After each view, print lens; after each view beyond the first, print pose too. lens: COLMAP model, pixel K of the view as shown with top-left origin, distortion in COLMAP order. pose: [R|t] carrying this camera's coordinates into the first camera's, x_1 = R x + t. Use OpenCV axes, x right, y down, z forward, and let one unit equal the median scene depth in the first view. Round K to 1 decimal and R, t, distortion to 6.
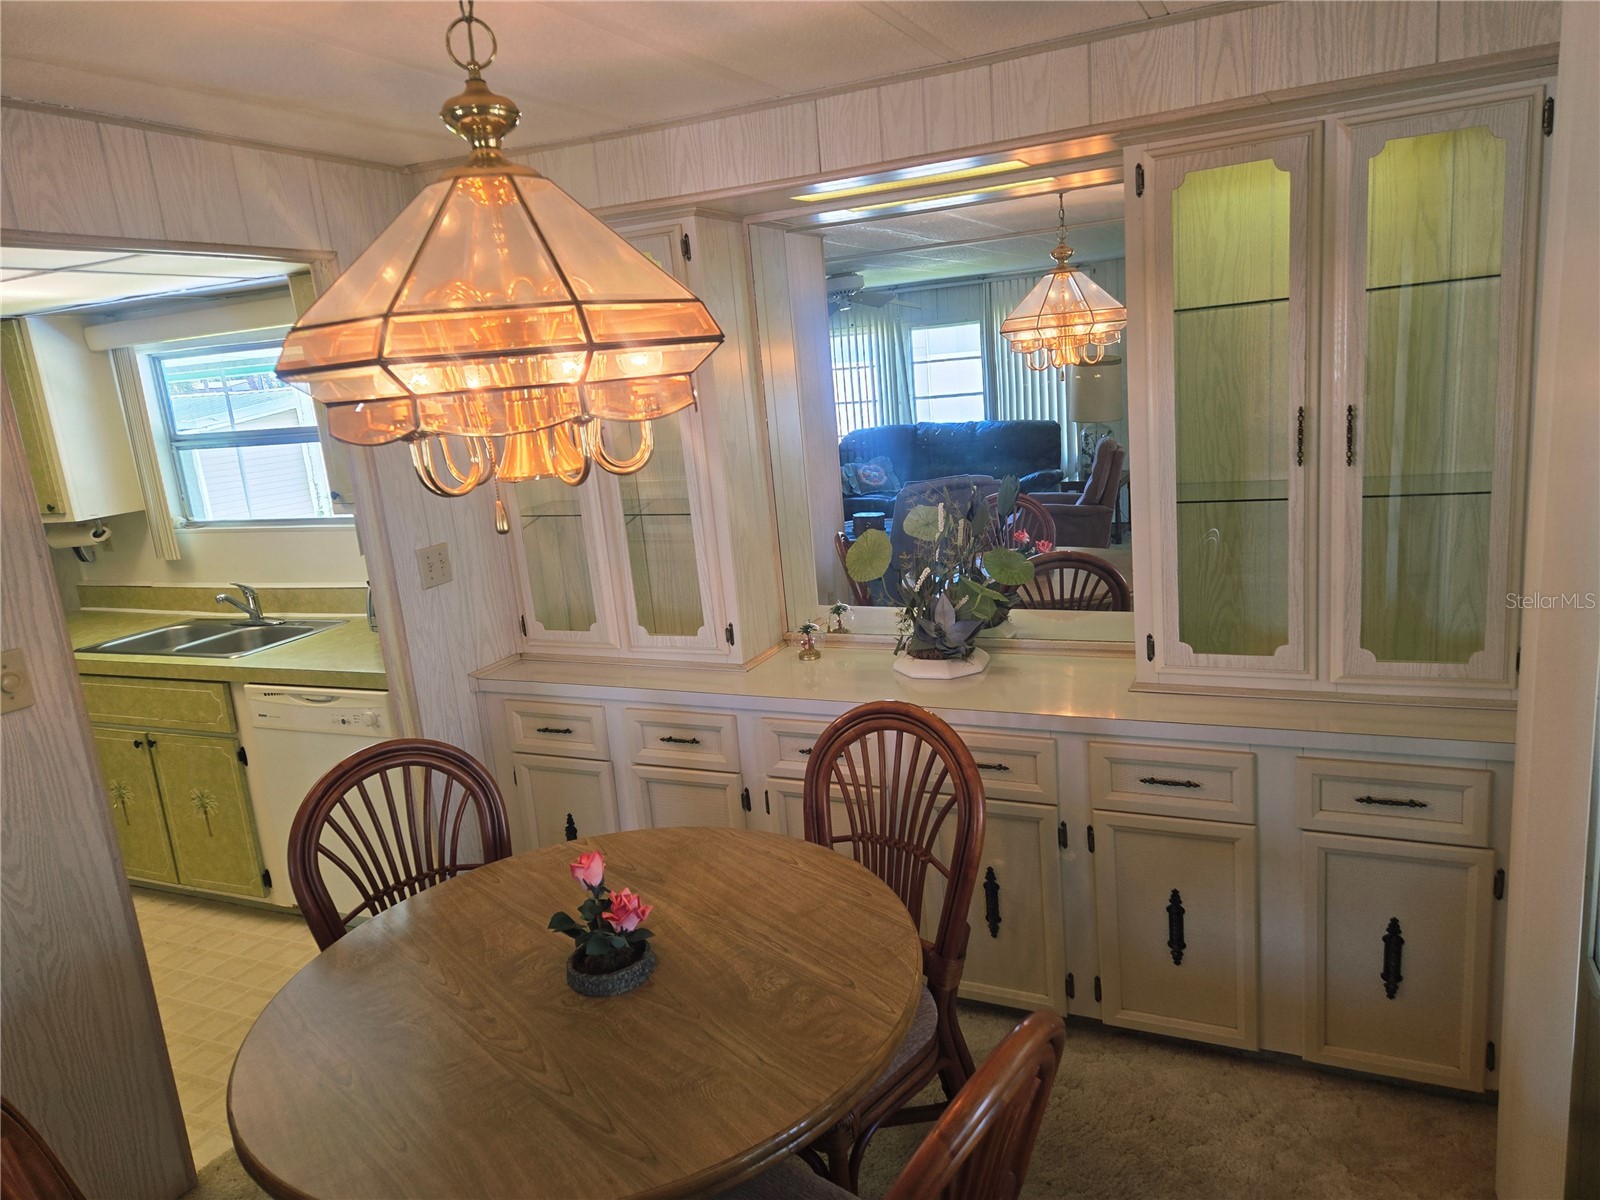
lens RADIAL K [[1088.6, 0, 805.4], [0, 1088.6, 593.1], [0, 0, 1]] dist [0.083497, -0.070606]
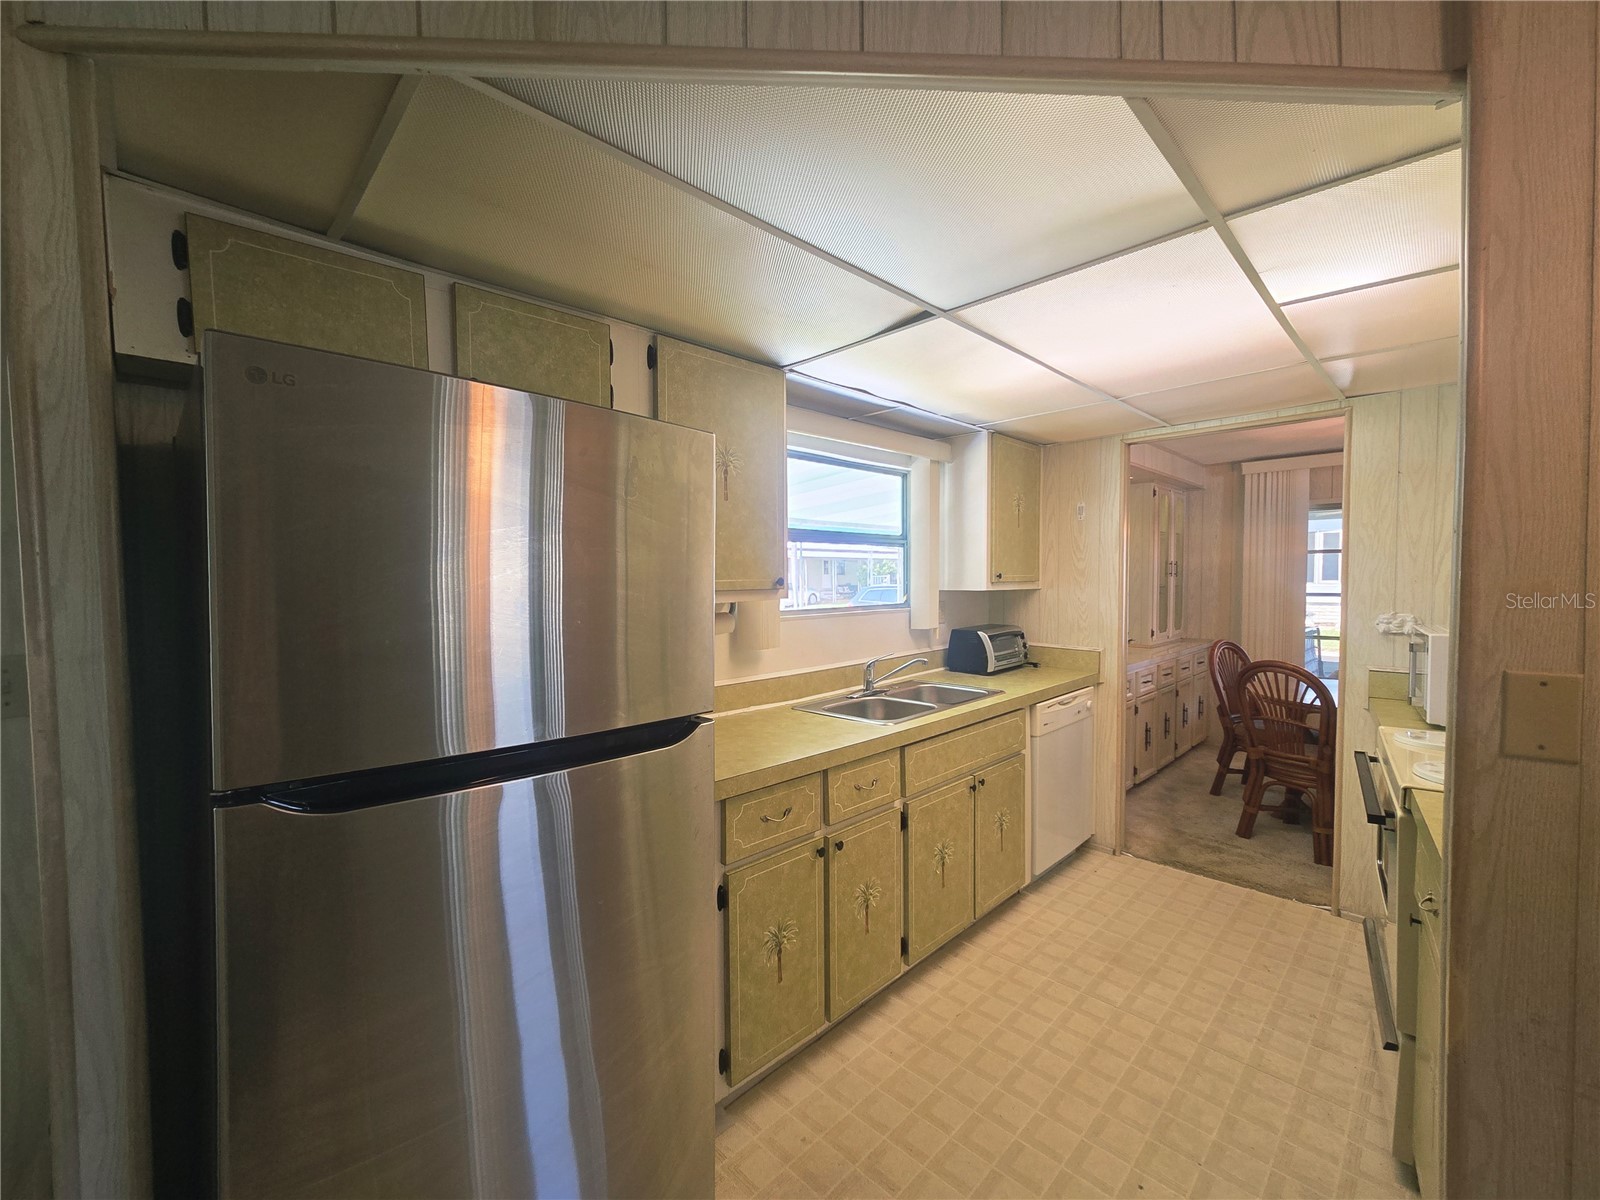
lens RADIAL K [[656.4, 0, 791.5], [0, 656.4, 601.1], [0, 0, 1]] dist [-0.000059, 0.001075]
pose [[0.345216, 0.052306, 0.937065, -1.893893], [0.179107, 0.976424, -0.120486, 0.001090], [-0.921275, 0.209428, 0.327709, 1.349259]]
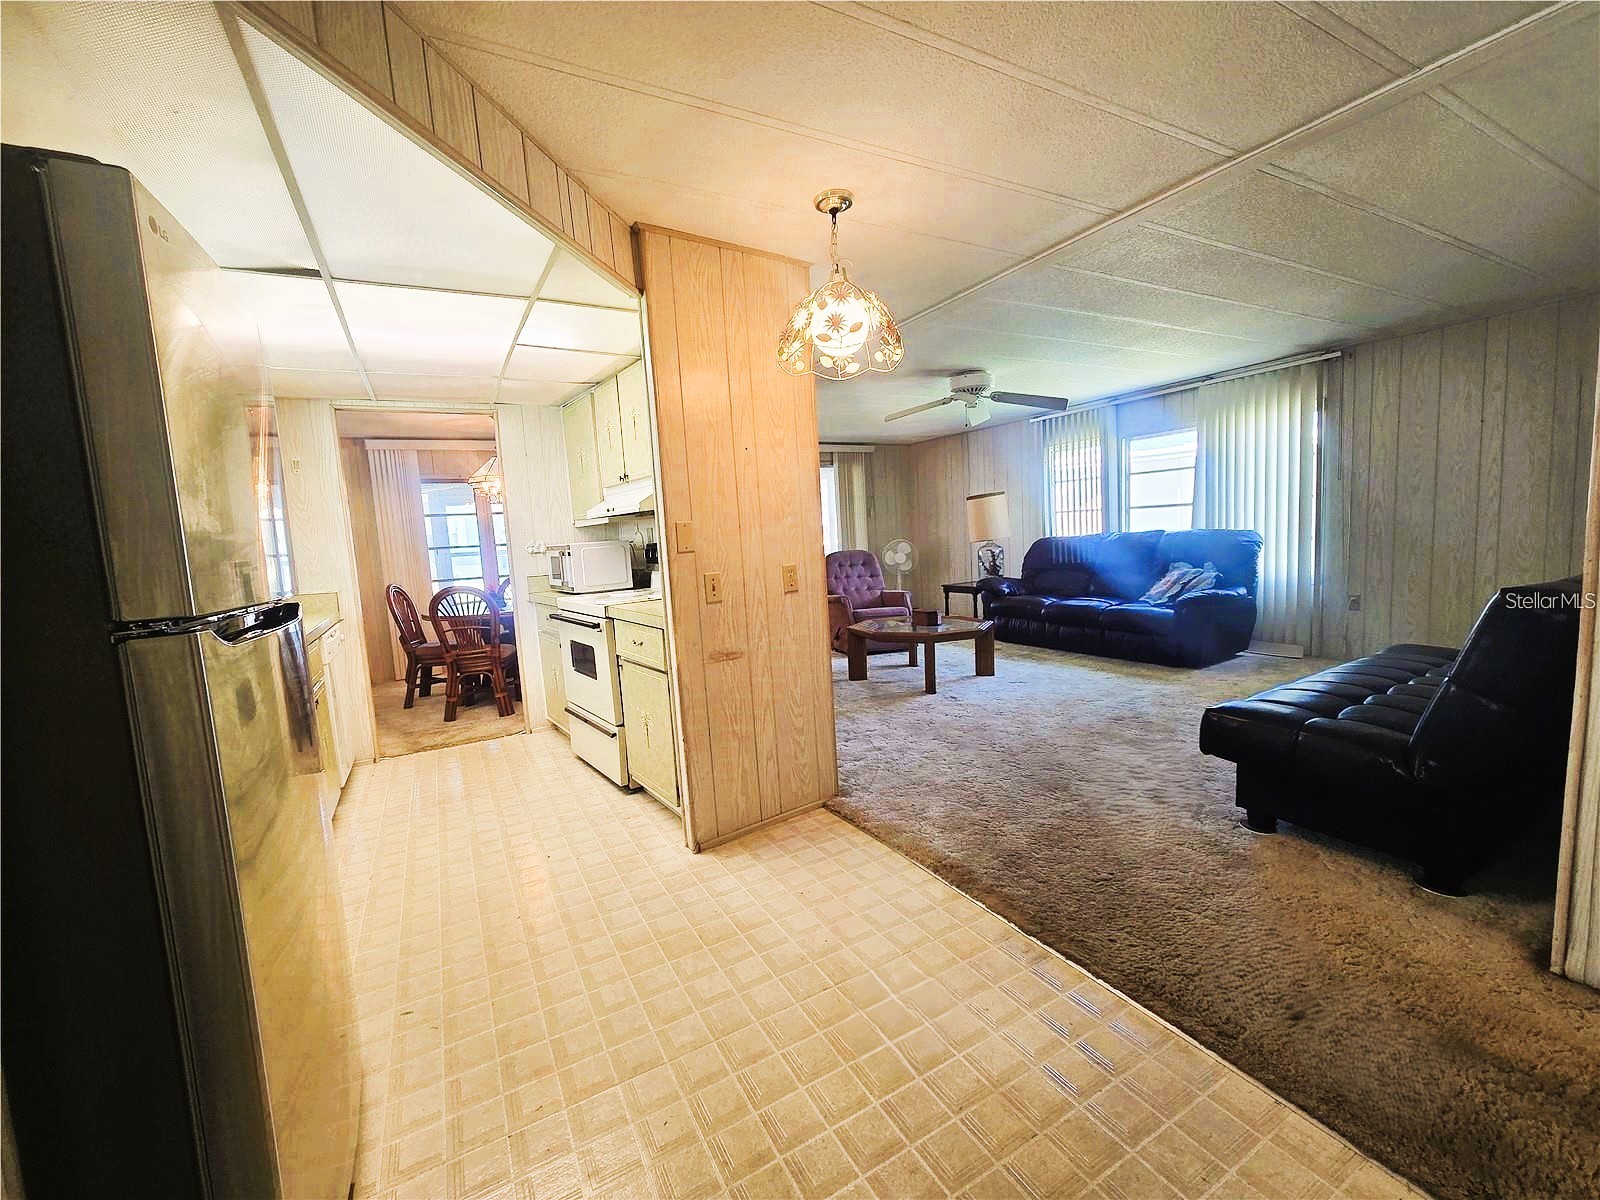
lens RADIAL K [[655.0, 0, 784.9], [0, 655.0, 599.7], [0, 0, 1]] dist [-0.000228, -0.000213]
pose [[-0.793745, 0.072711, 0.603889, -2.133150], [0.255087, 0.941095, 0.221971, -0.002822], [-0.552177, 0.330233, -0.765537, 1.807071]]
